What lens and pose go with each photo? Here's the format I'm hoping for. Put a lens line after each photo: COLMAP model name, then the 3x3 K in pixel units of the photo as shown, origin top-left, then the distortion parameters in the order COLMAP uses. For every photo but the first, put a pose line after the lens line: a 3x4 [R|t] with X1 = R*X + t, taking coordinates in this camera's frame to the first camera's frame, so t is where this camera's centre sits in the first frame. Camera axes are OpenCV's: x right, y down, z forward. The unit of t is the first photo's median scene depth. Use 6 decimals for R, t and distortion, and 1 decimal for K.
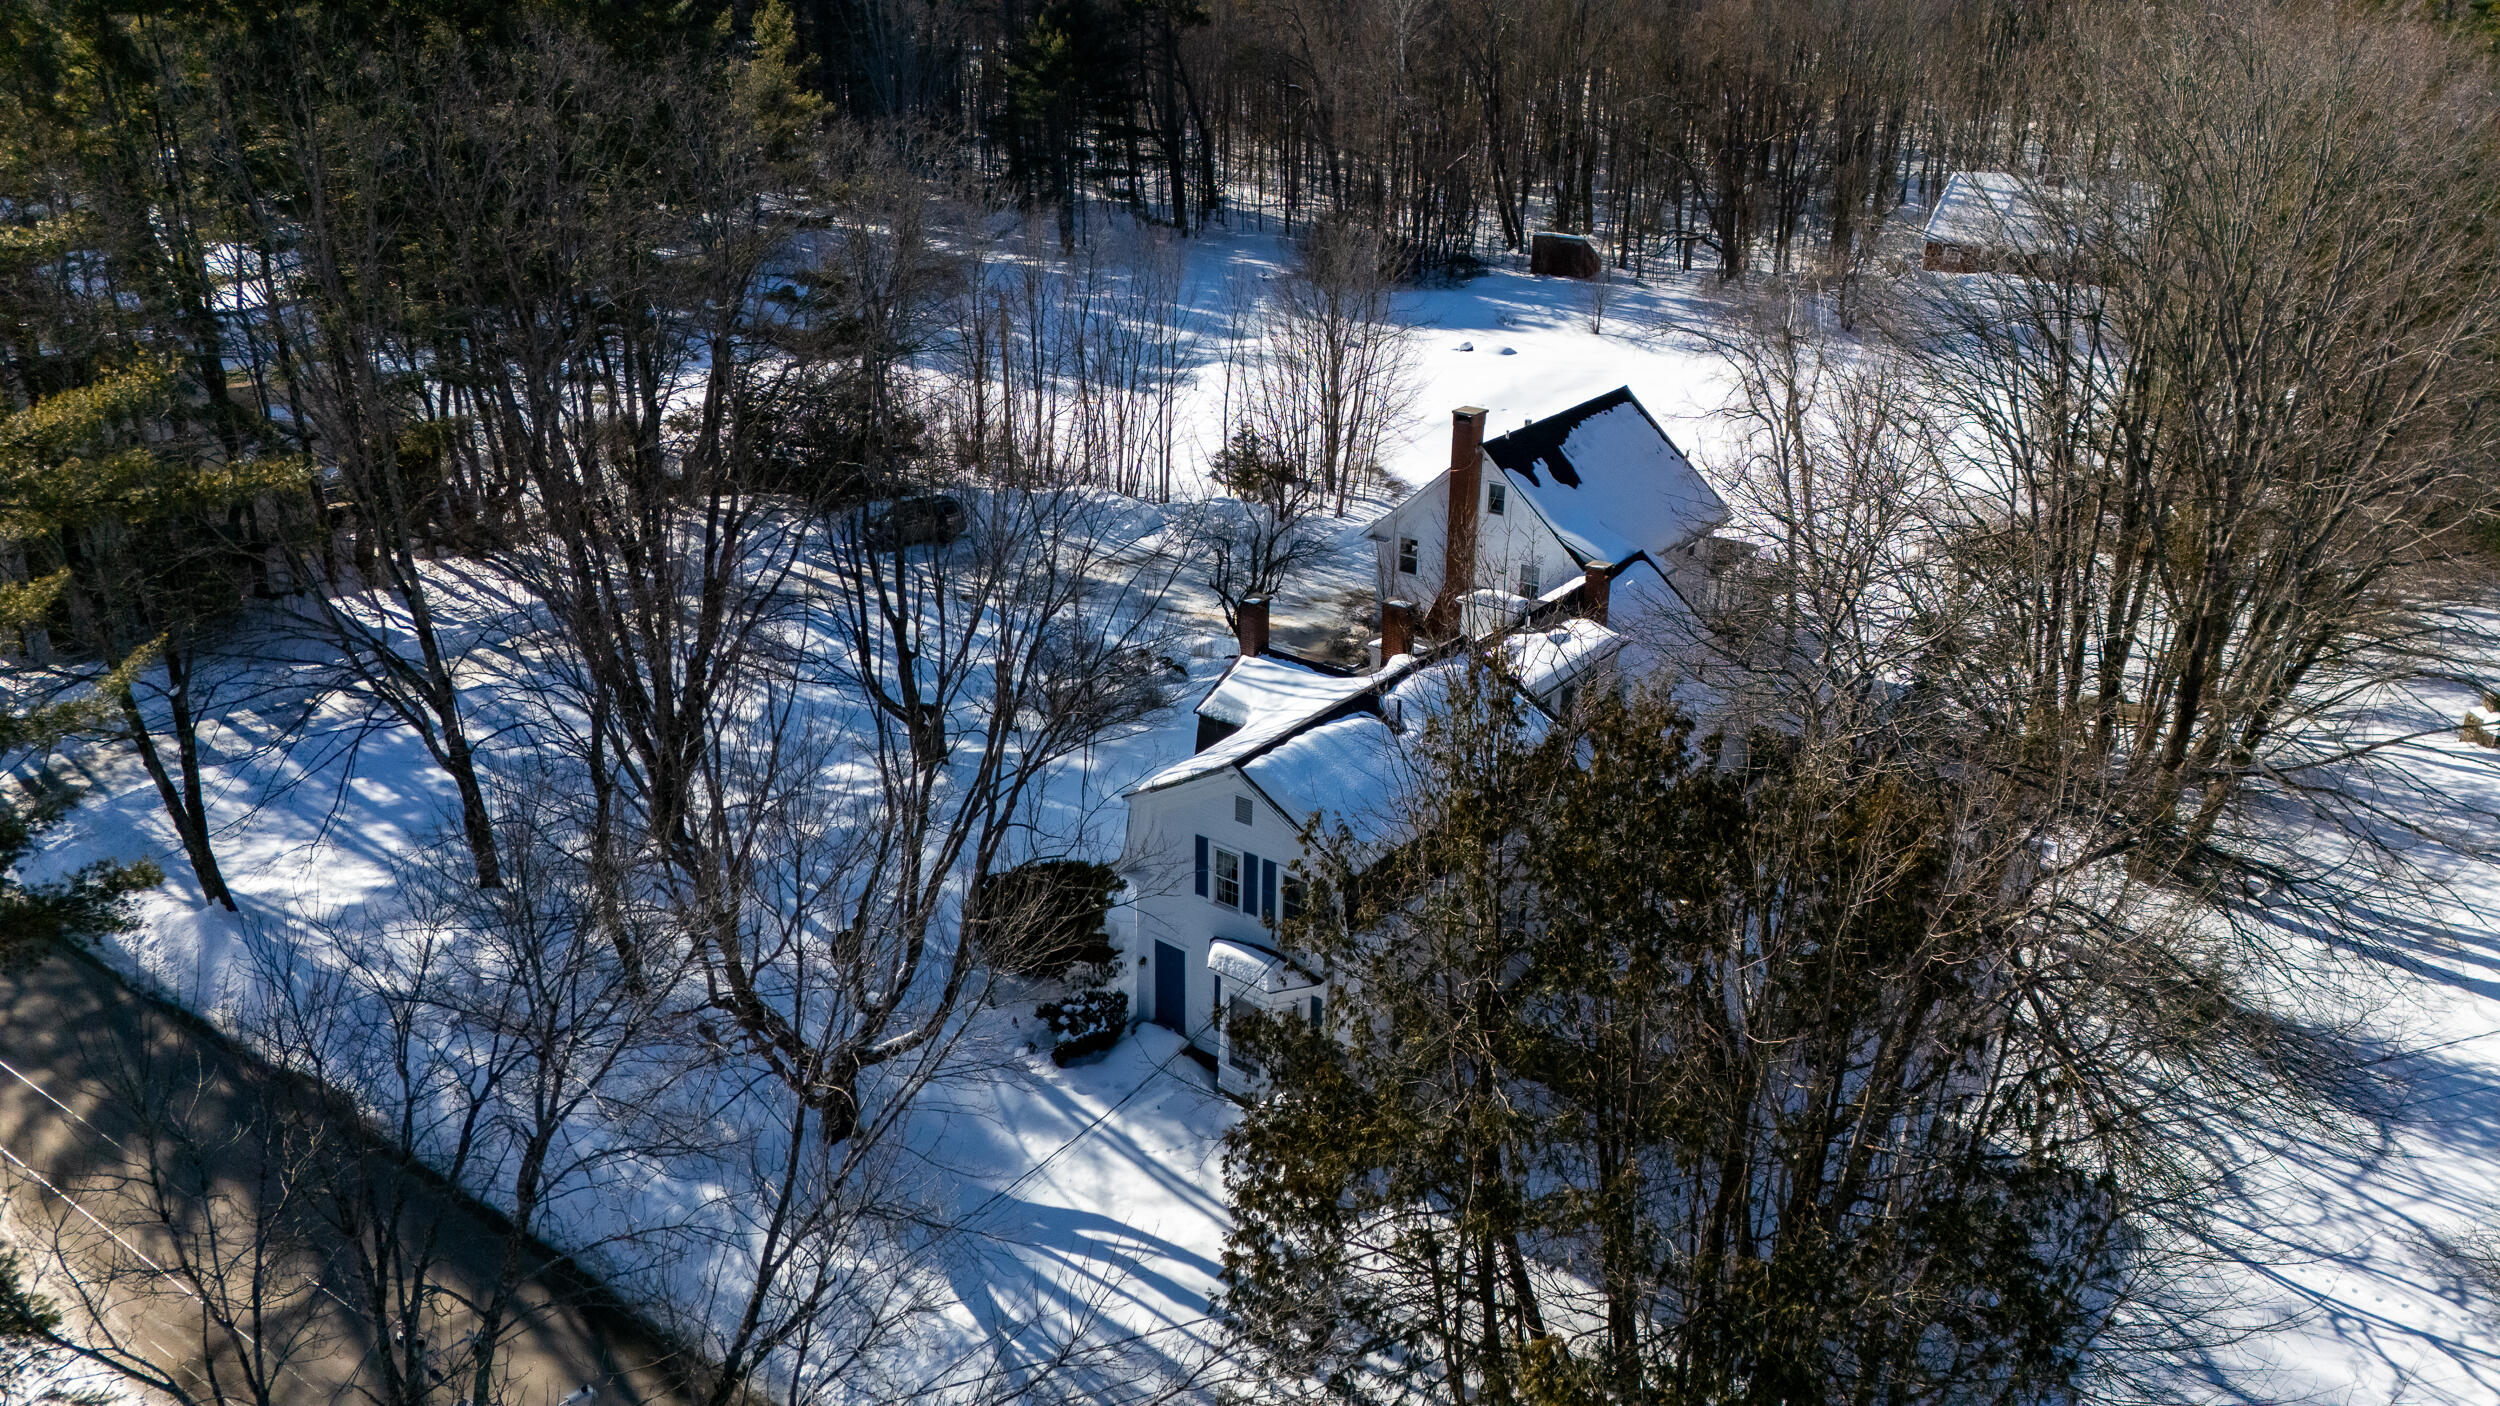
lens RADIAL K [[1785.9, 0, 1250.0], [0, 1785.9, 703.0], [0, 0, 1]] dist [0.064631, -0.071152]
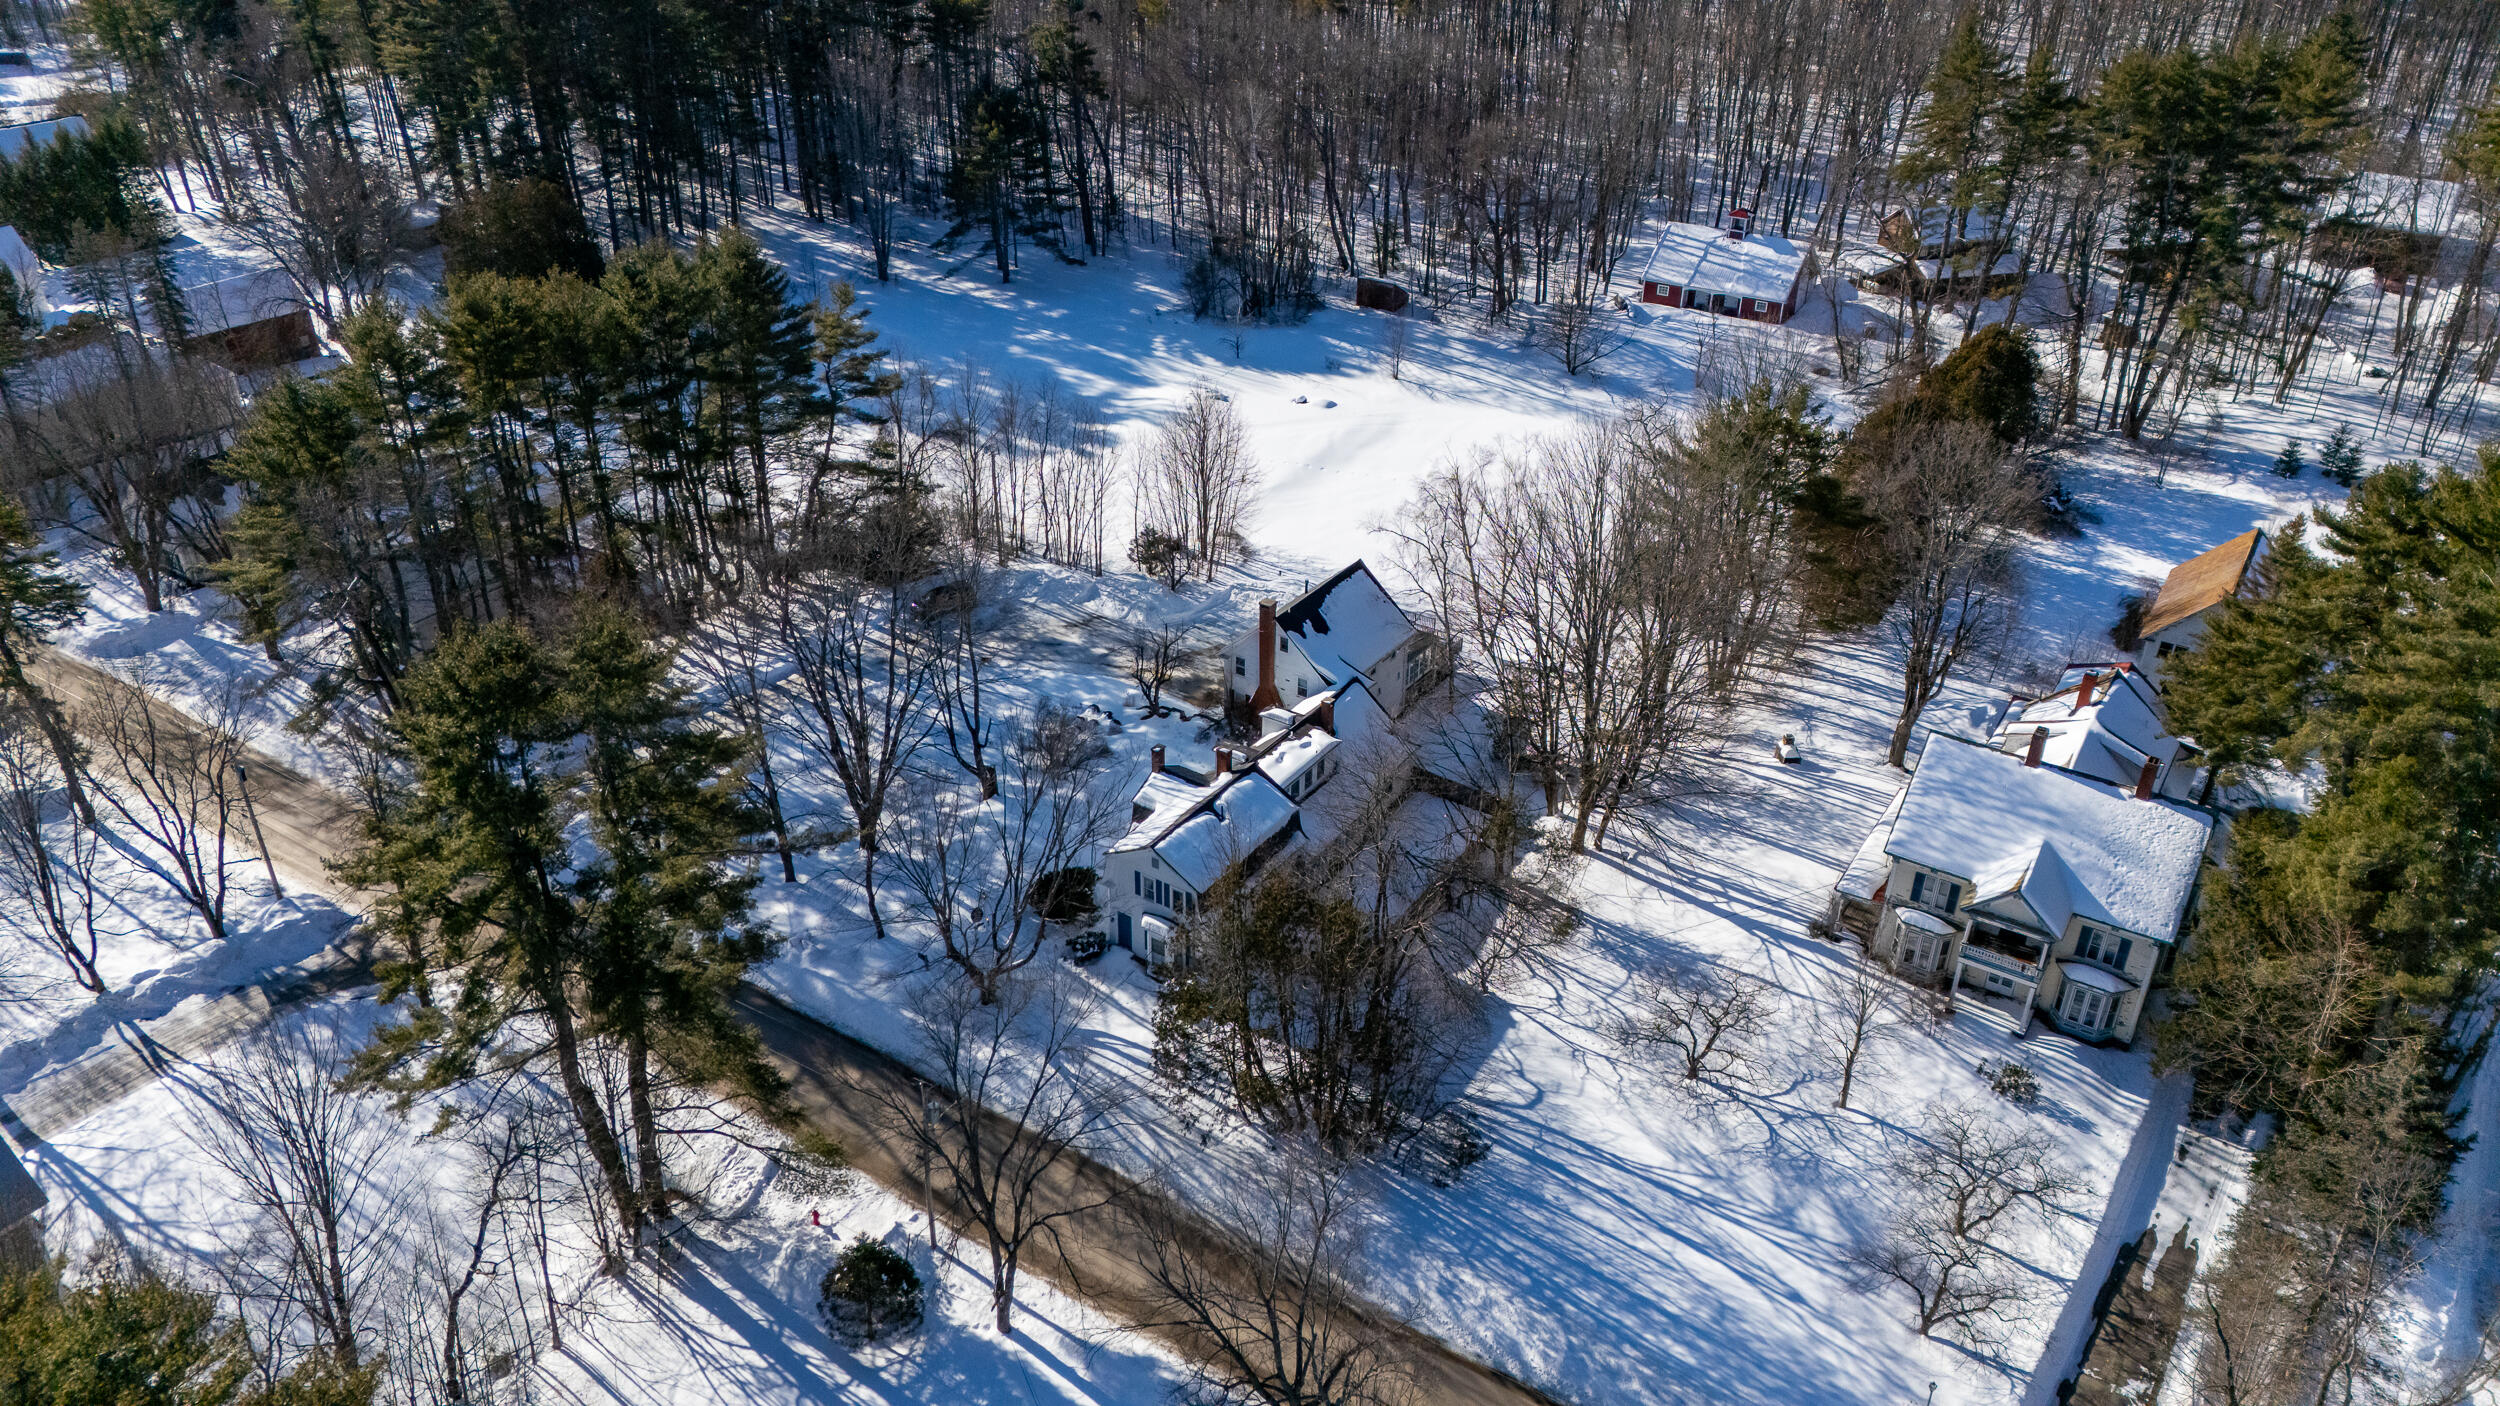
lens RADIAL K [[1785.9, 0, 1250.0], [0, 1785.9, 703.0], [0, 0, 1]] dist [0.064631, -0.071152]
pose [[0.998443, -0.027278, 0.048647, 0.008446], [0.020486, 0.990633, 0.135008, -0.317918], [-0.051874, -0.133801, 0.989650, -0.902490]]
